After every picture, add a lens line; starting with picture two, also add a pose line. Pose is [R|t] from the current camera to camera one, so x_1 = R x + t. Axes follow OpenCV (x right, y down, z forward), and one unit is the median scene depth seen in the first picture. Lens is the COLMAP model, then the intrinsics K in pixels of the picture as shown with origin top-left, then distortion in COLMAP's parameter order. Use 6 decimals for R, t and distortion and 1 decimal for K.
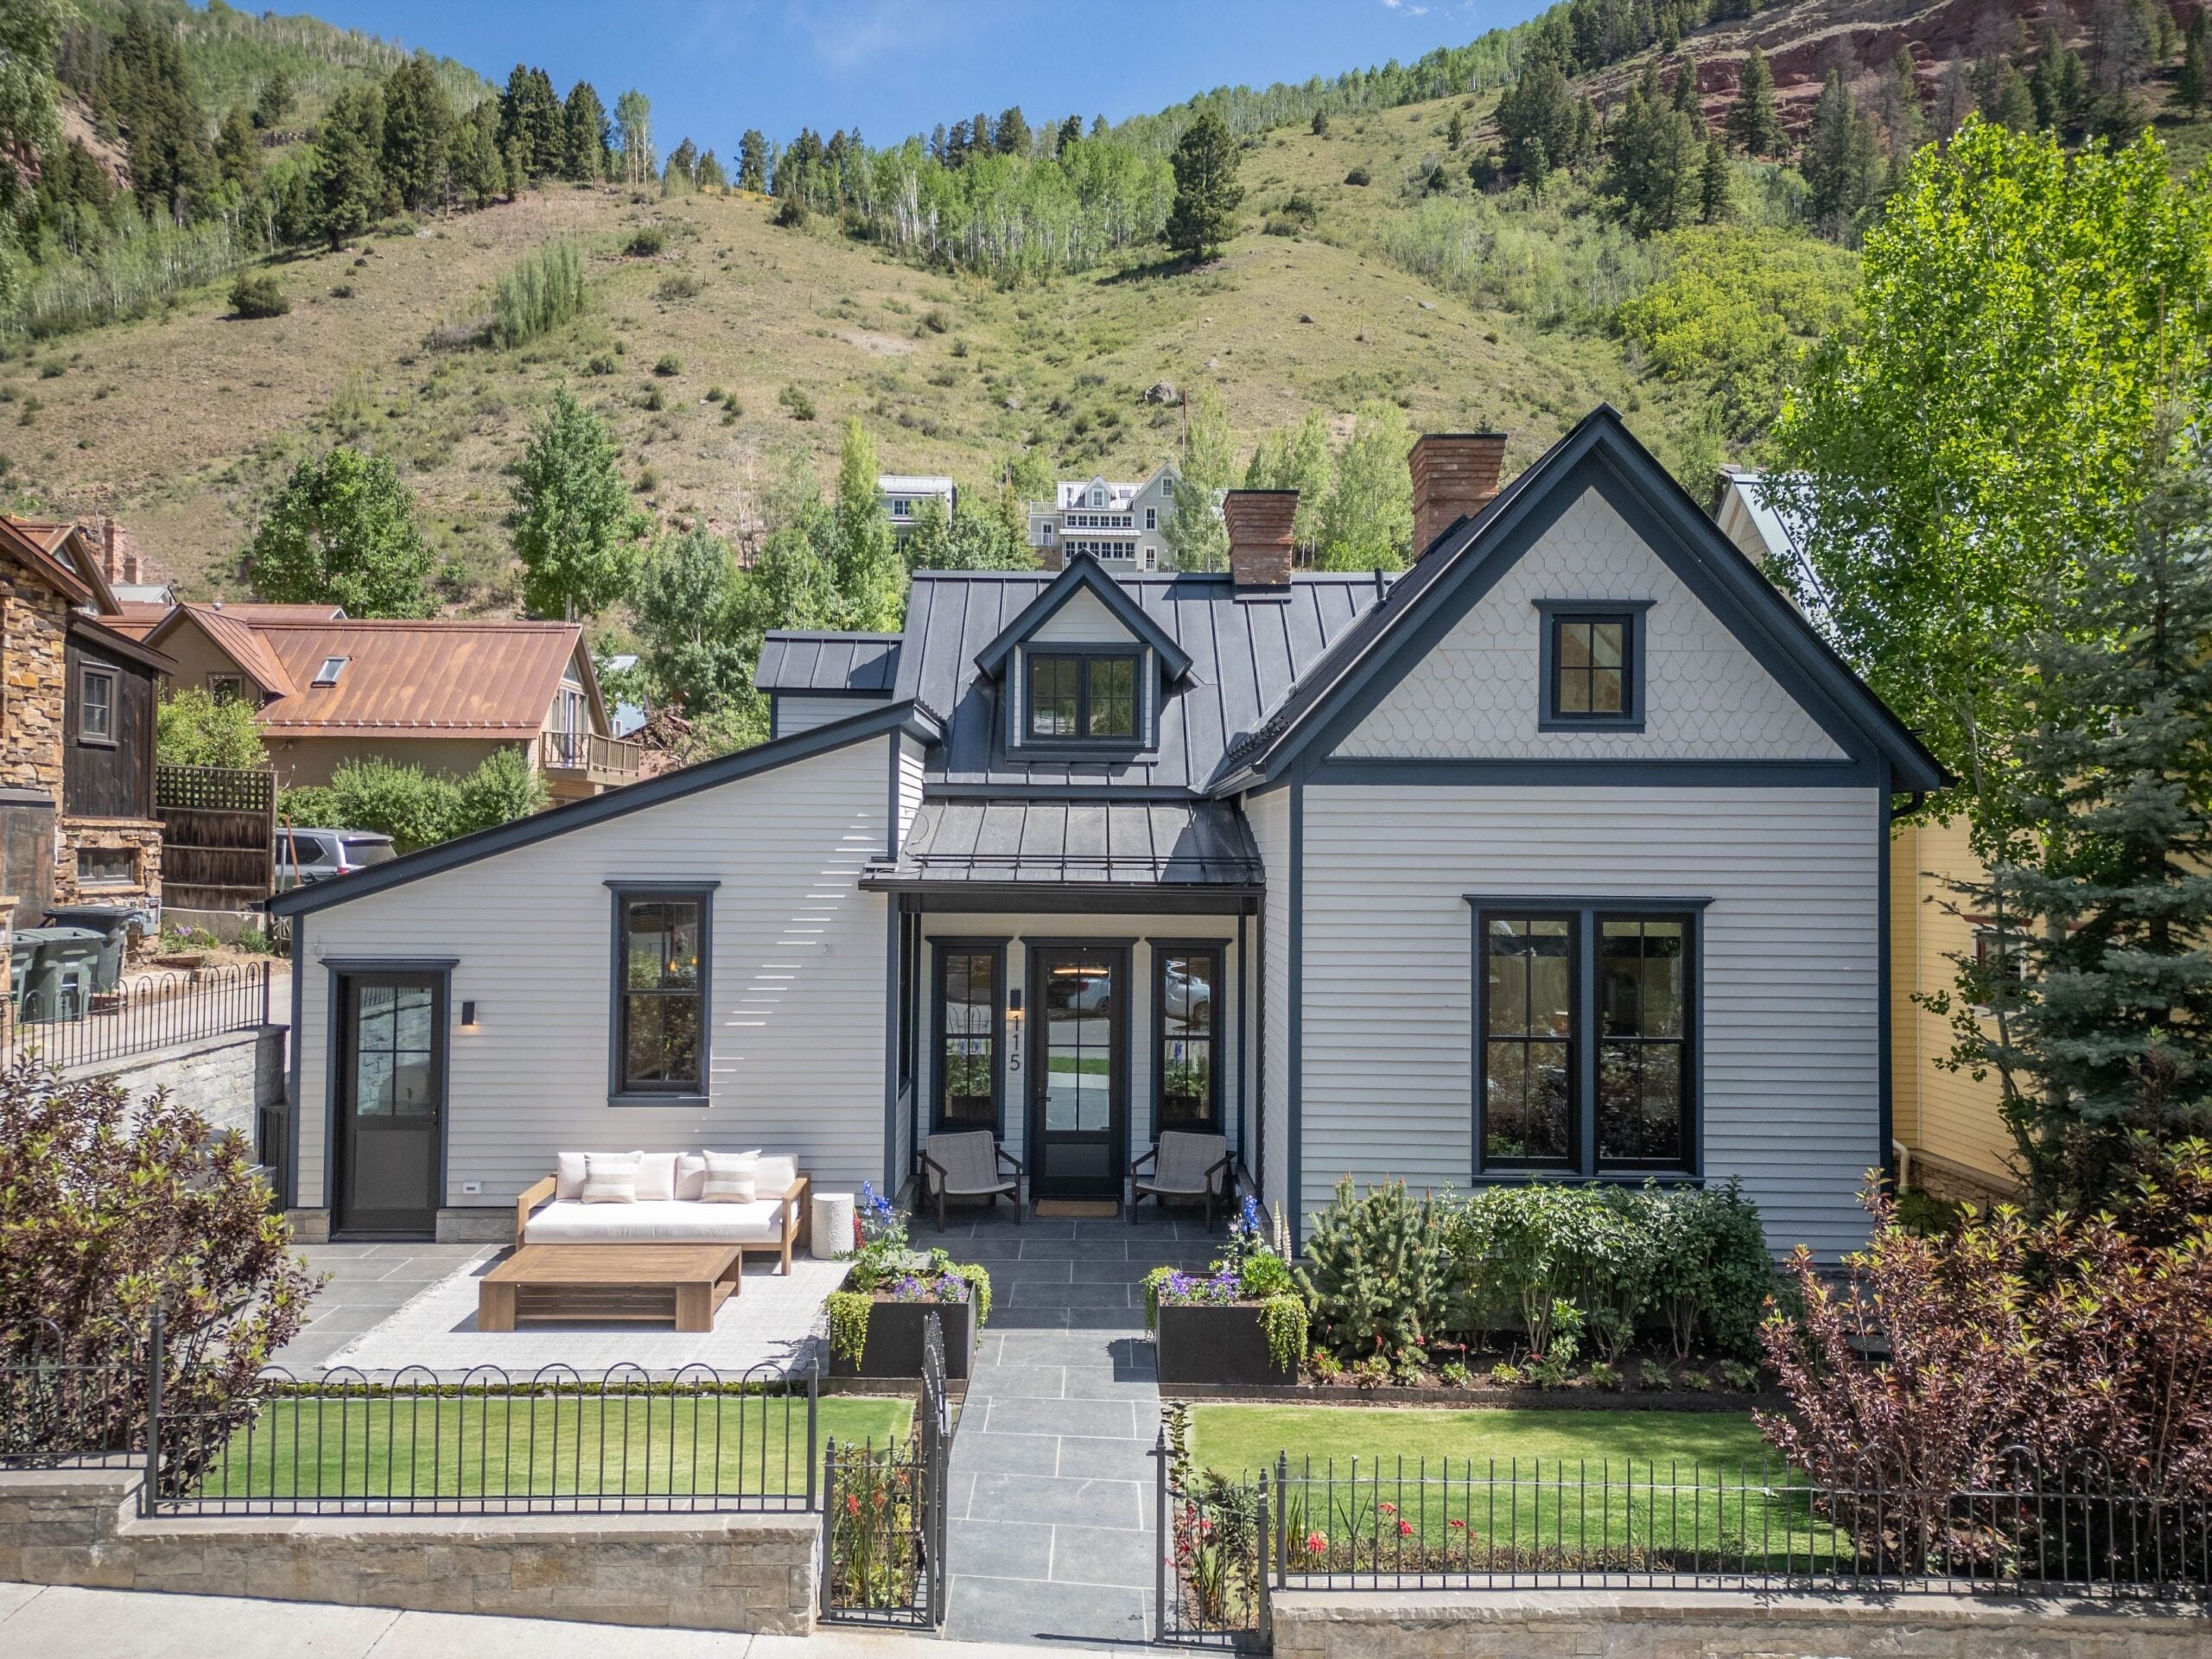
lens RADIAL K [[1560.6, 0, 1103.4], [0, 1560.6, 825.2], [0, 0, 1]] dist [0.039353, -0.000076]
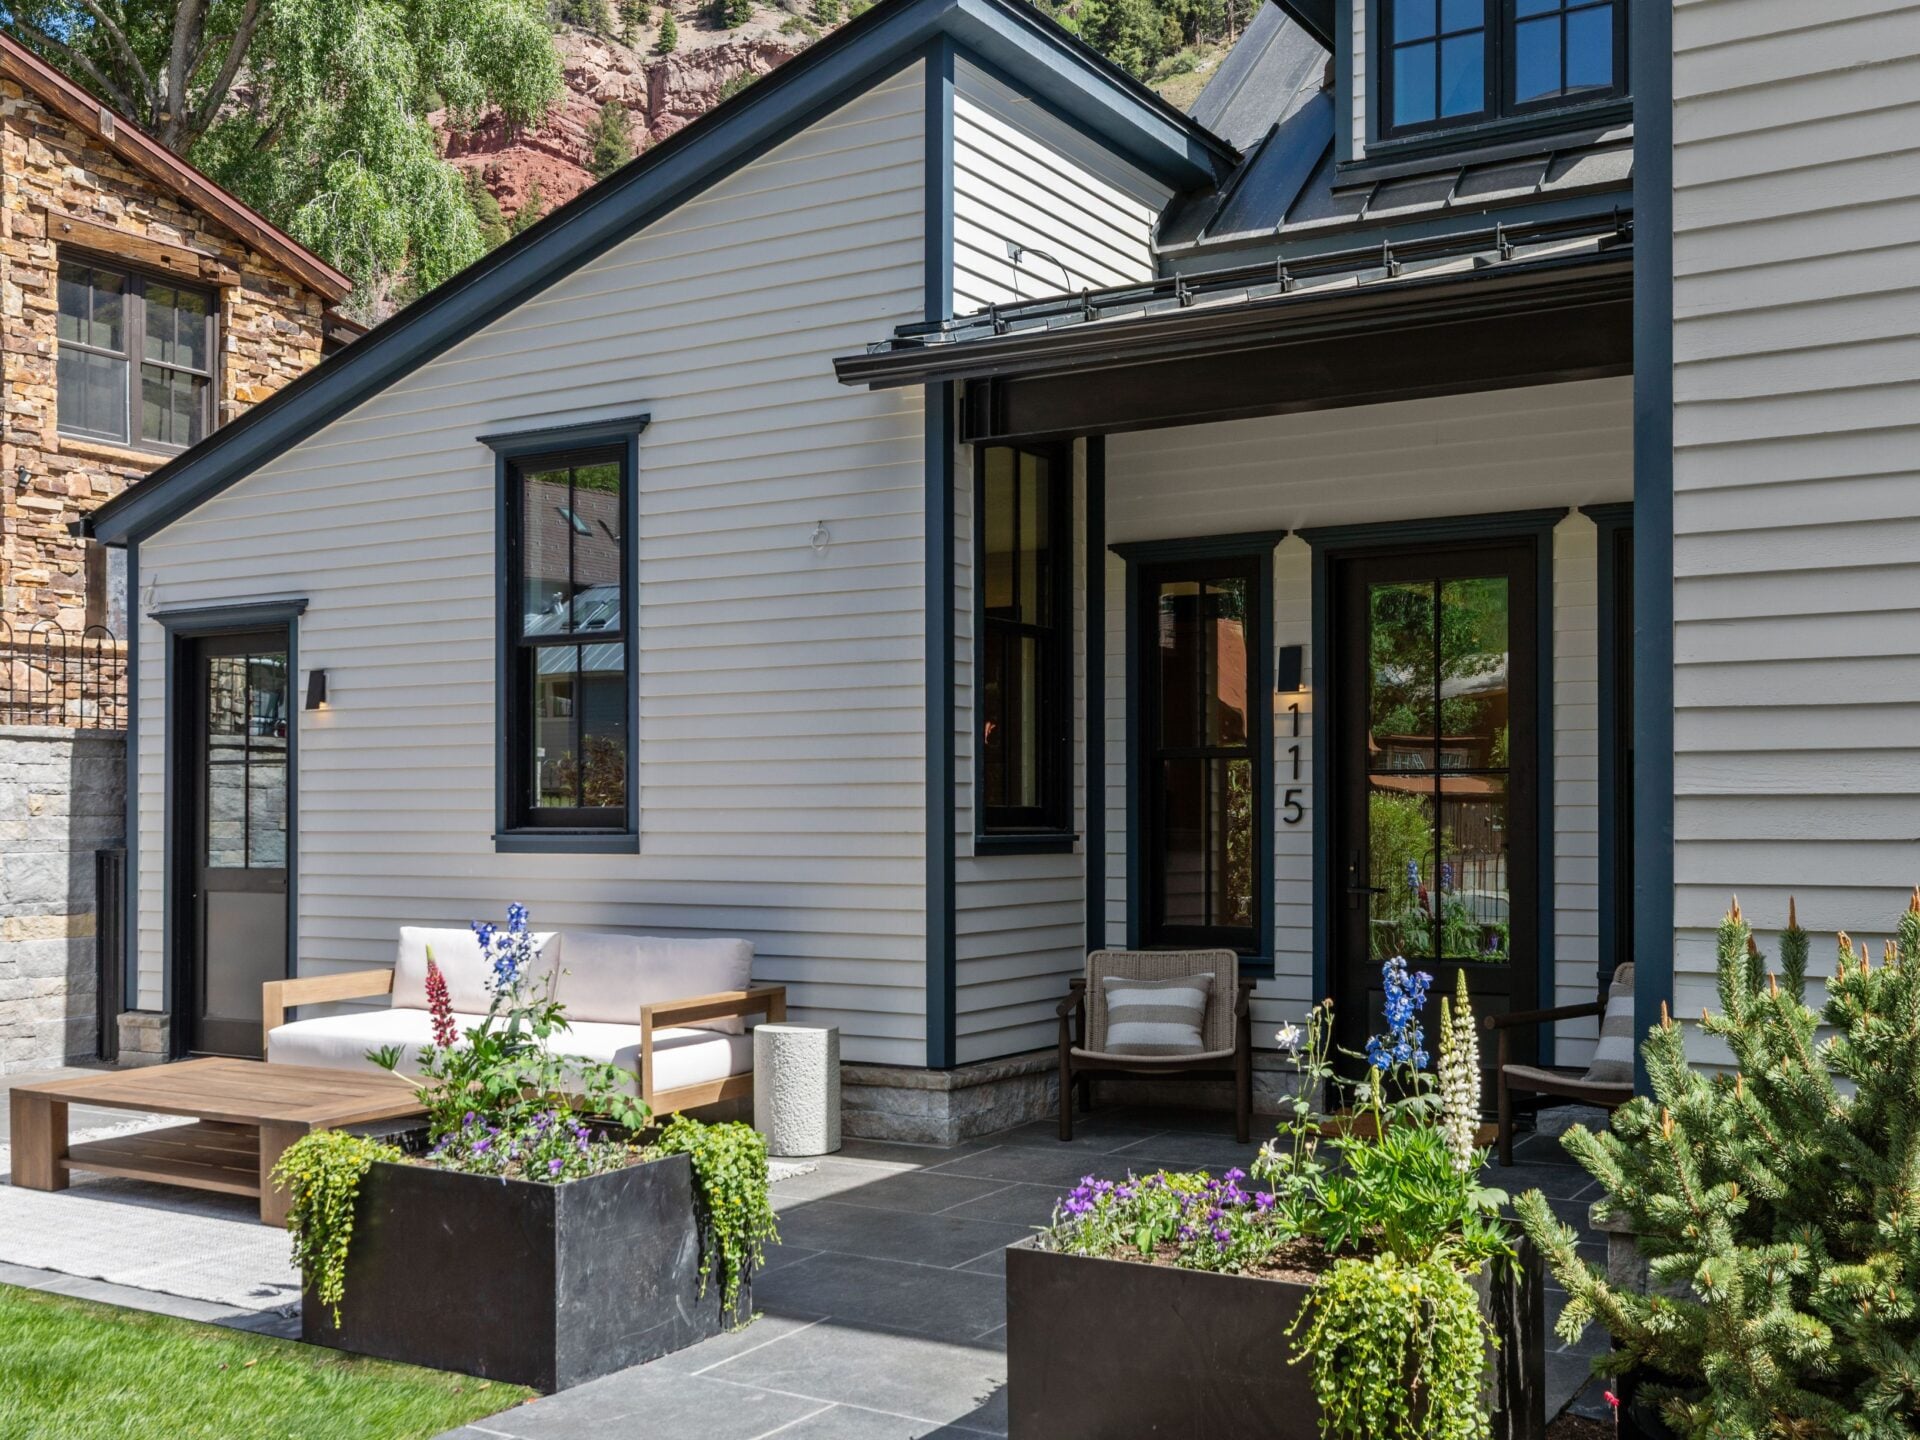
lens RADIAL K [[2014.5, 0, 945.5], [0, 2014.5, 825.9], [0, 0, 1]] dist [-0.006327, 0.000000]
pose [[0.845466, -0.005837, -0.533997, 0.170360], [0.011237, 0.999913, 0.006861, 0.152198], [0.533911, -0.011801, 0.845458, 0.451294]]
